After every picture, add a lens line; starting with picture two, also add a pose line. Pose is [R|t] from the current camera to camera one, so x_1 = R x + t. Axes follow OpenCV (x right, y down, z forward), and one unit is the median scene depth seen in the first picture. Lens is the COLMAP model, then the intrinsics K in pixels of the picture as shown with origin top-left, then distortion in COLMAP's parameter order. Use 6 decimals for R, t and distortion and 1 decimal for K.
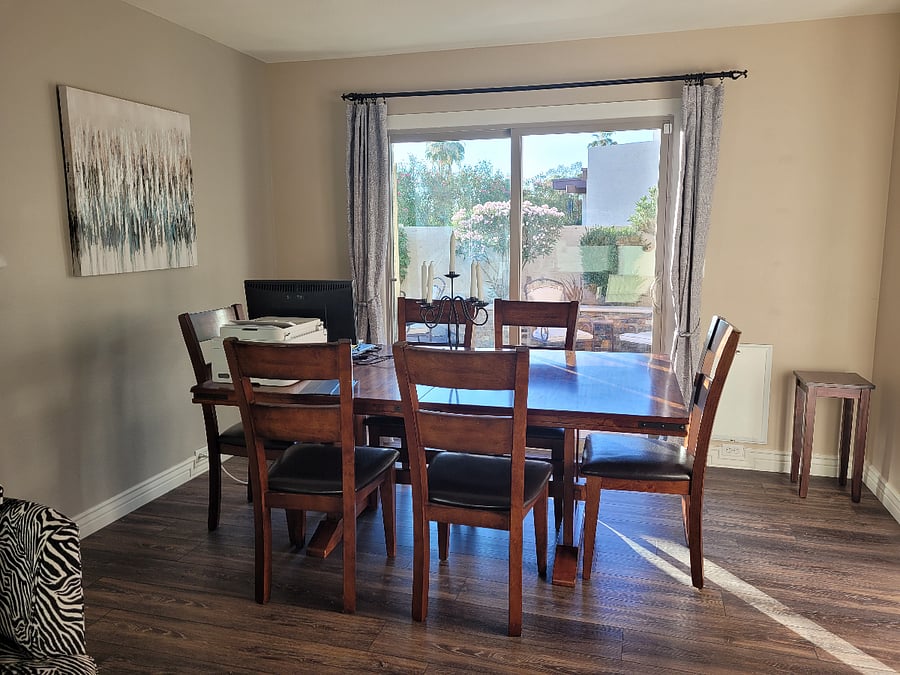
lens RADIAL K [[682.5, 0, 453.5], [0, 682.5, 340.5], [0, 0, 1]] dist [0.012280, 0.002278]
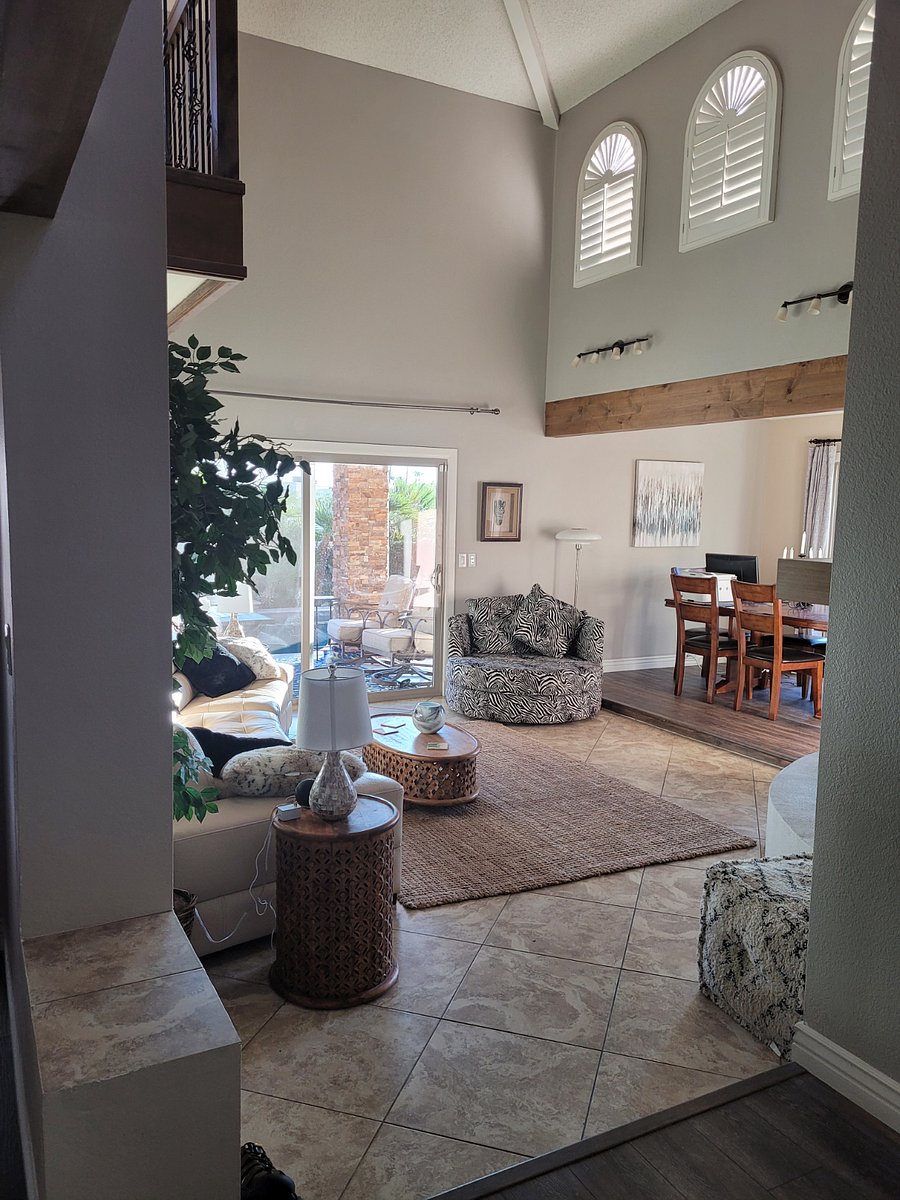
lens RADIAL K [[910.0, 0, 449.3], [0, 910.0, 605.1], [0, 0, 1]] dist [0.012280, 0.002278]
pose [[0.697232, 0.093800, -0.710682, 1.007625], [-0.134447, 0.990920, -0.001115, 0.153737], [0.704125, 0.096327, 0.703512, -1.280254]]
